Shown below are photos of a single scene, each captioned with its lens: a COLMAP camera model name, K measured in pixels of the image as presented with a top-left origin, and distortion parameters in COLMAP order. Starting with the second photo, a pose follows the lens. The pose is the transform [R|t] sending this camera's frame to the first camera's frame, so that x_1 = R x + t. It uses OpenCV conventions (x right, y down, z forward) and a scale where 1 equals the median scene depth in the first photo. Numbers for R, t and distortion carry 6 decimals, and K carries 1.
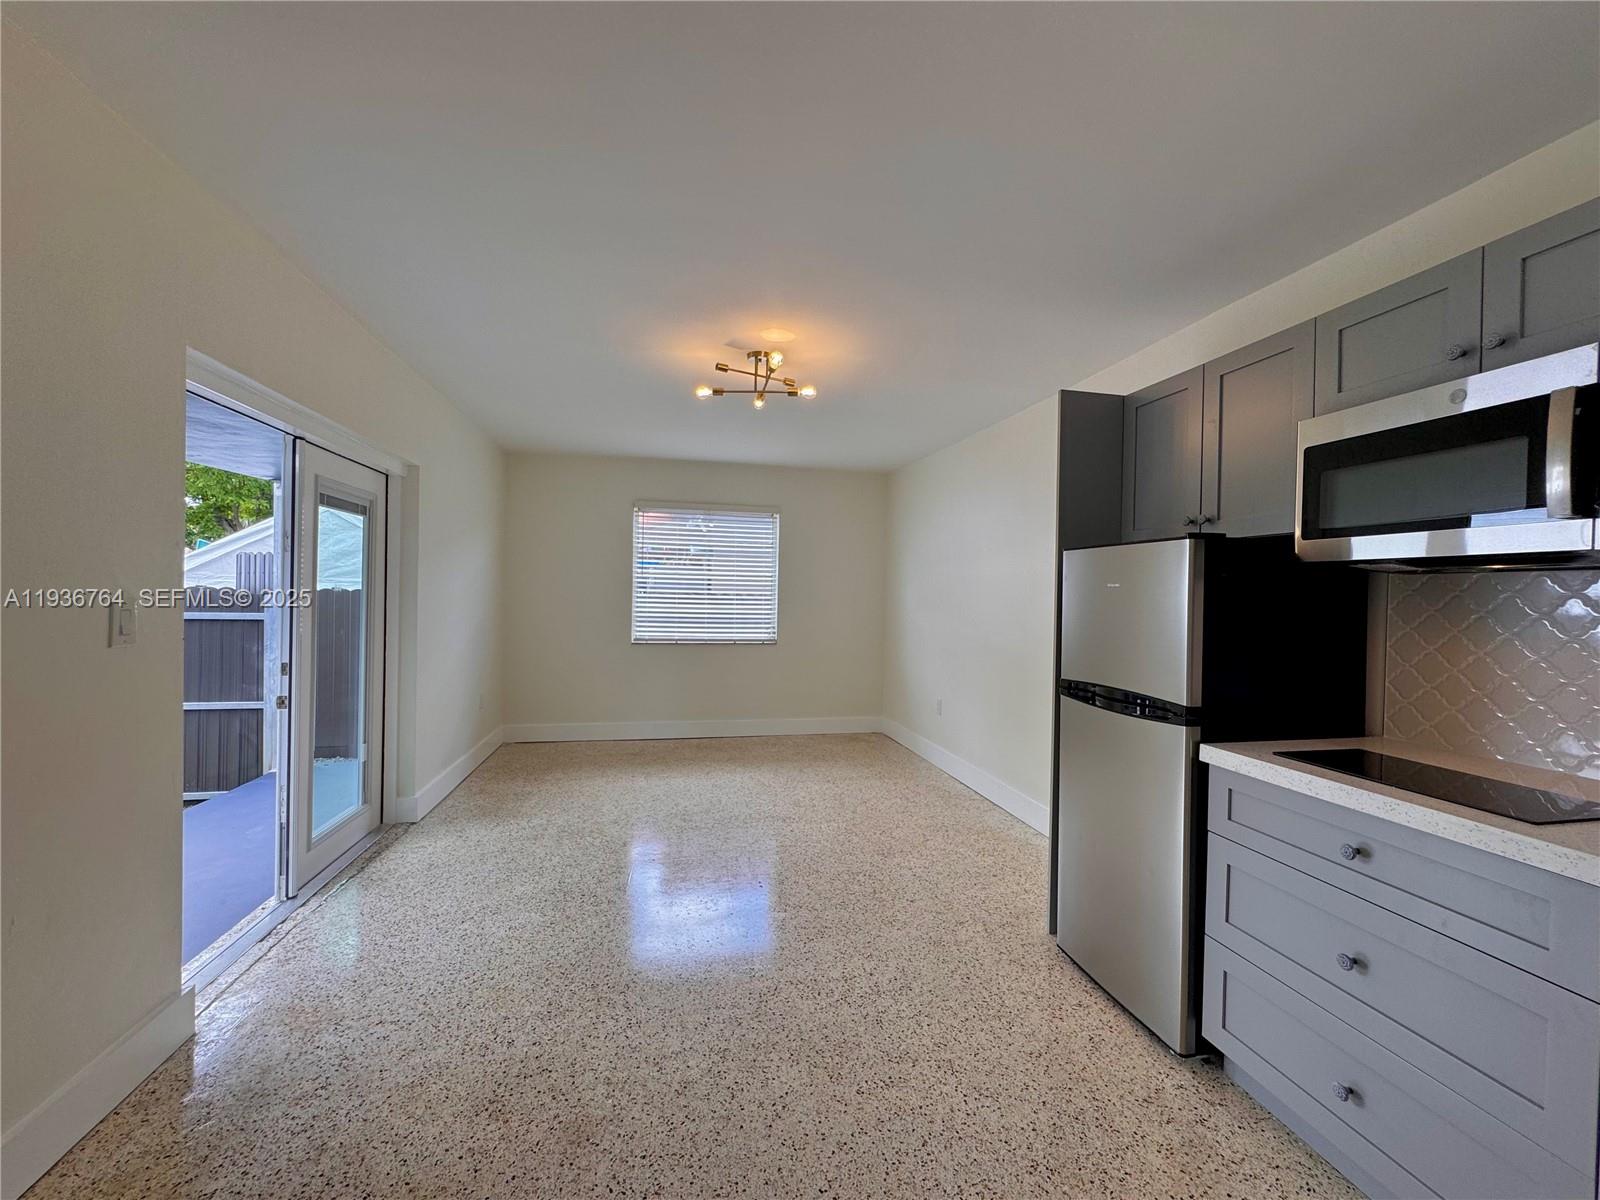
lens RADIAL K [[639.2, 0, 804.0], [0, 639.2, 599.4], [0, 0, 1]] dist [-0.004136, 0.000938]
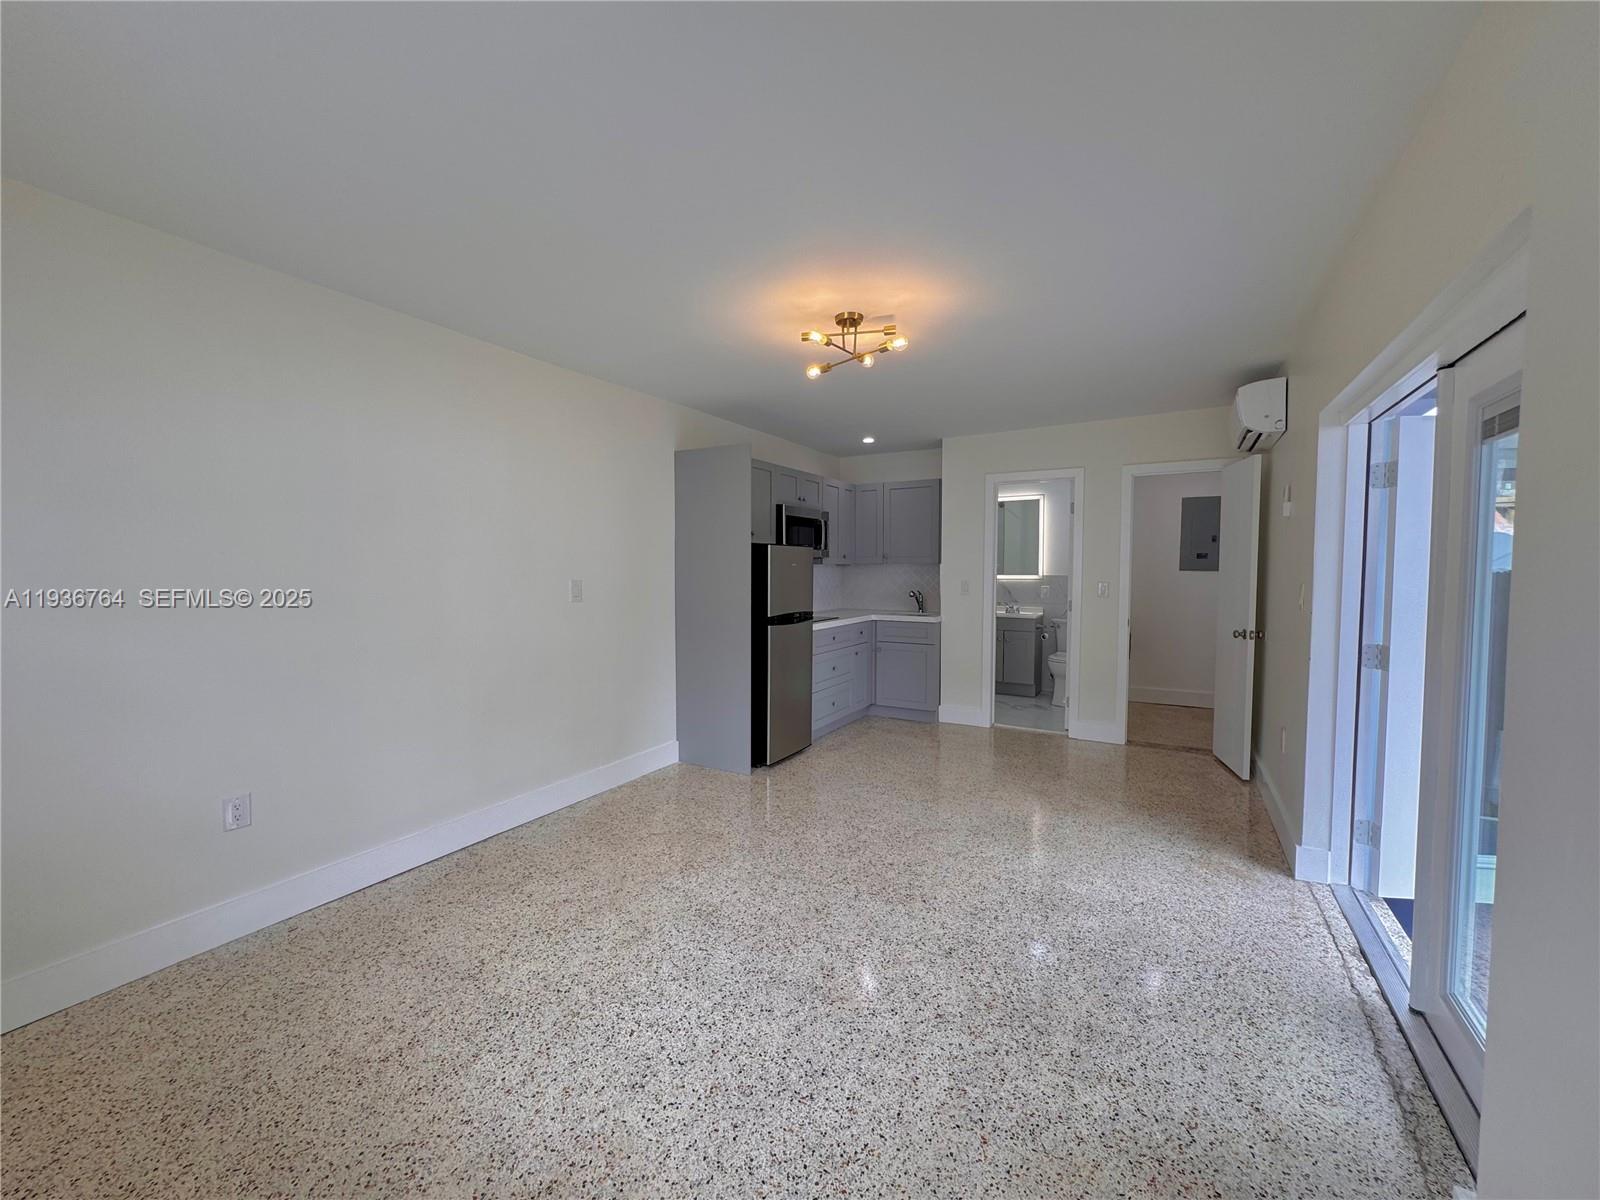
lens RADIAL K [[639.2, 0, 800.6], [0, 639.2, 599.8], [0, 0, 1]] dist [-0.004136, 0.000938]
pose [[-0.740549, -0.052725, 0.669931, -0.828543], [-0.007263, 0.997487, 0.070475, -0.047253], [-0.671963, 0.047325, -0.739071, 2.206588]]
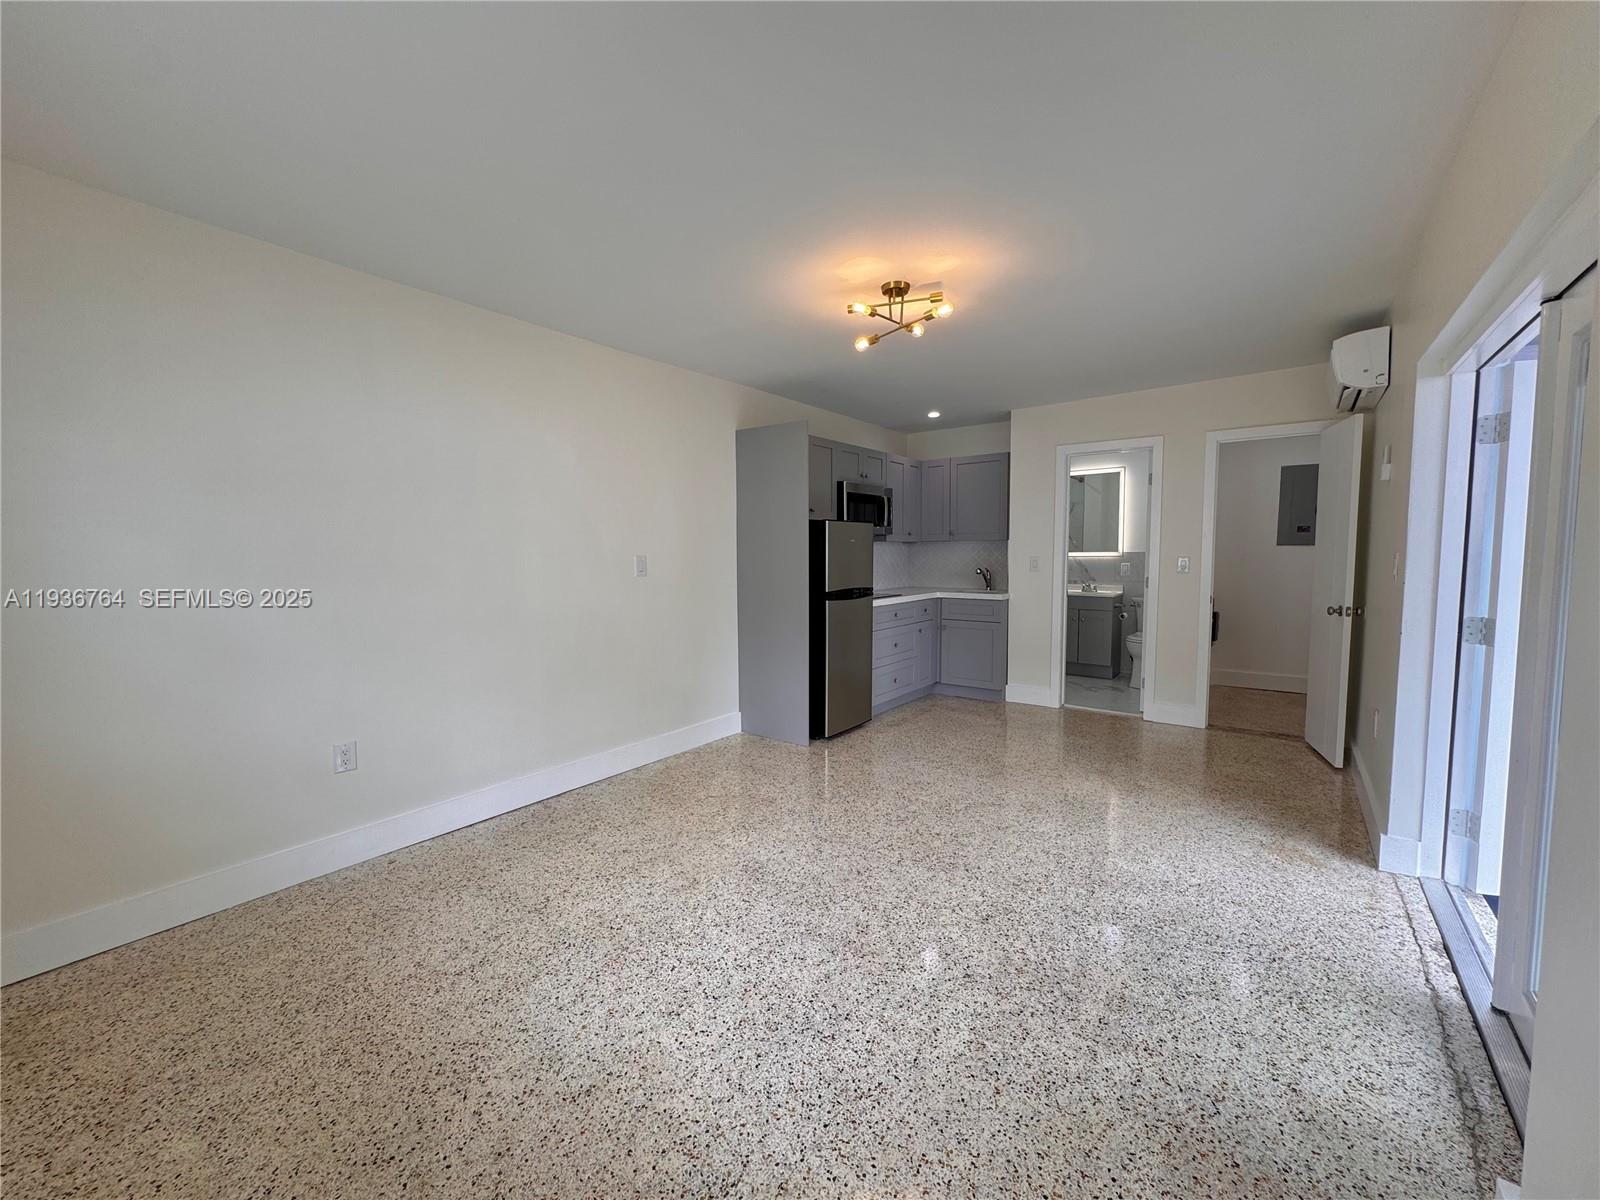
lens RADIAL K [[639.2, 0, 800.5], [0, 639.2, 599.6], [0, 0, 1]] dist [-0.004136, 0.000938]
pose [[-0.649895, -0.071291, 0.756673, -0.891183], [0.002596, 0.995377, 0.096010, -0.026292], [-0.760020, 0.064361, -0.646705, 2.178793]]
